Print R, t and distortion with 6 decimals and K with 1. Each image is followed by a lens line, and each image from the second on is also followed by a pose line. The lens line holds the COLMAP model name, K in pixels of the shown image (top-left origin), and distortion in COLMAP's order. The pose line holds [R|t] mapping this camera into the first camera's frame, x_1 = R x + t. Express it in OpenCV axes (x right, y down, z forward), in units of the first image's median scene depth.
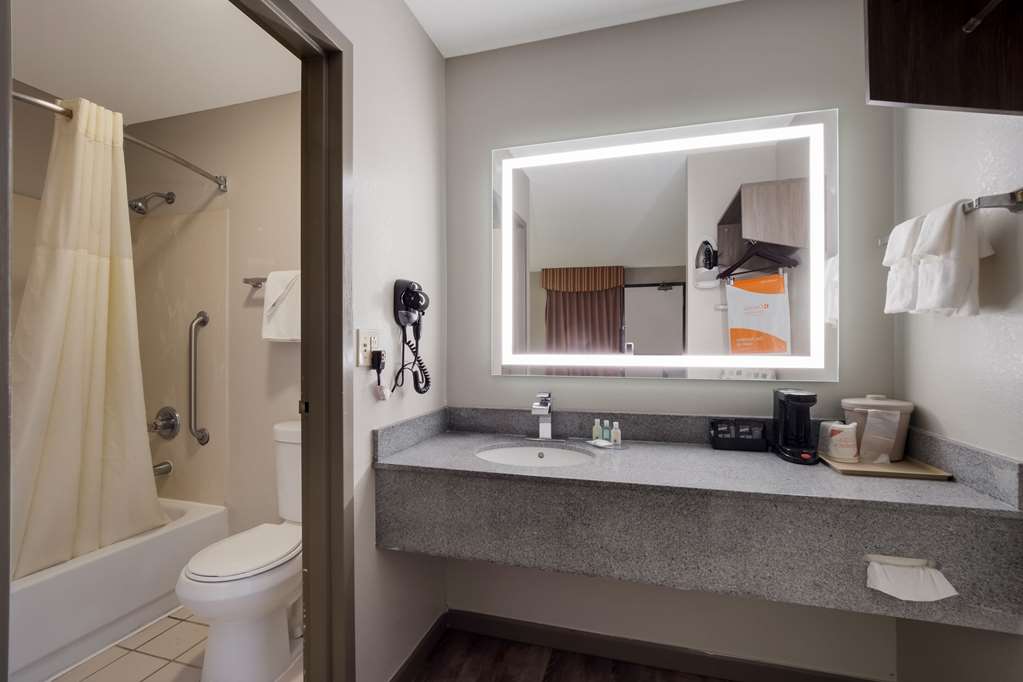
lens RADIAL K [[470.4, 0, 509.0], [0, 470.4, 348.2], [0, 0, 1]] dist [-0.001376, -0.000240]
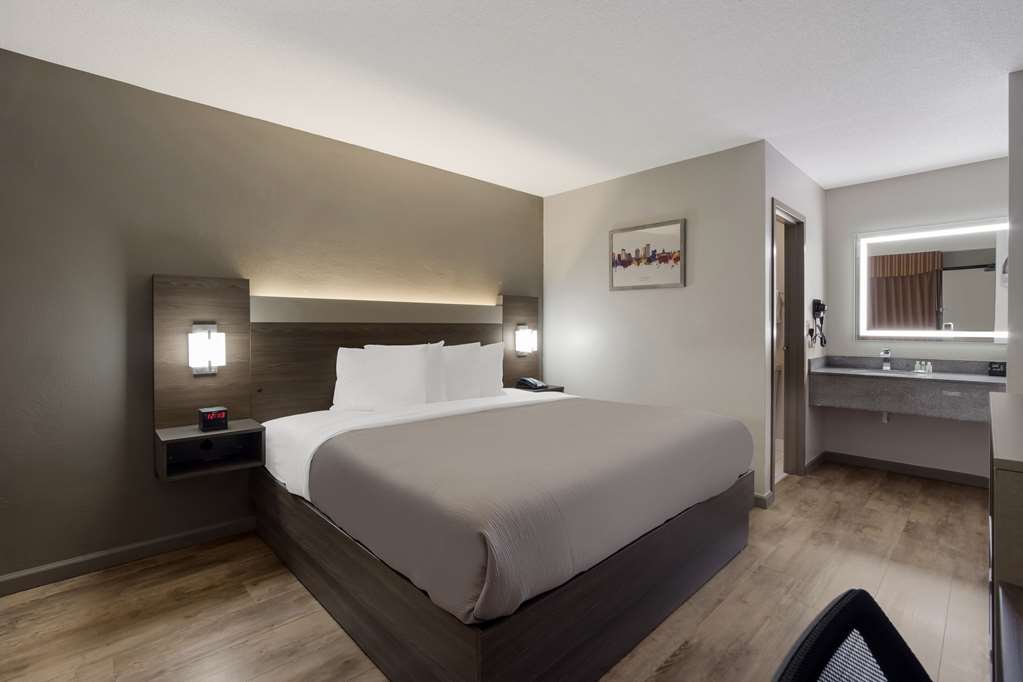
lens RADIAL K [[460.7, 0, 513.0], [0, 460.7, 332.3], [0, 0, 1]] dist [-0.014280, 0.000098]
pose [[0.866766, 0.005358, -0.498686, -0.397825], [-0.000670, 0.999954, 0.009580, 0.001773], [0.498715, -0.007970, 0.866730, -1.812316]]
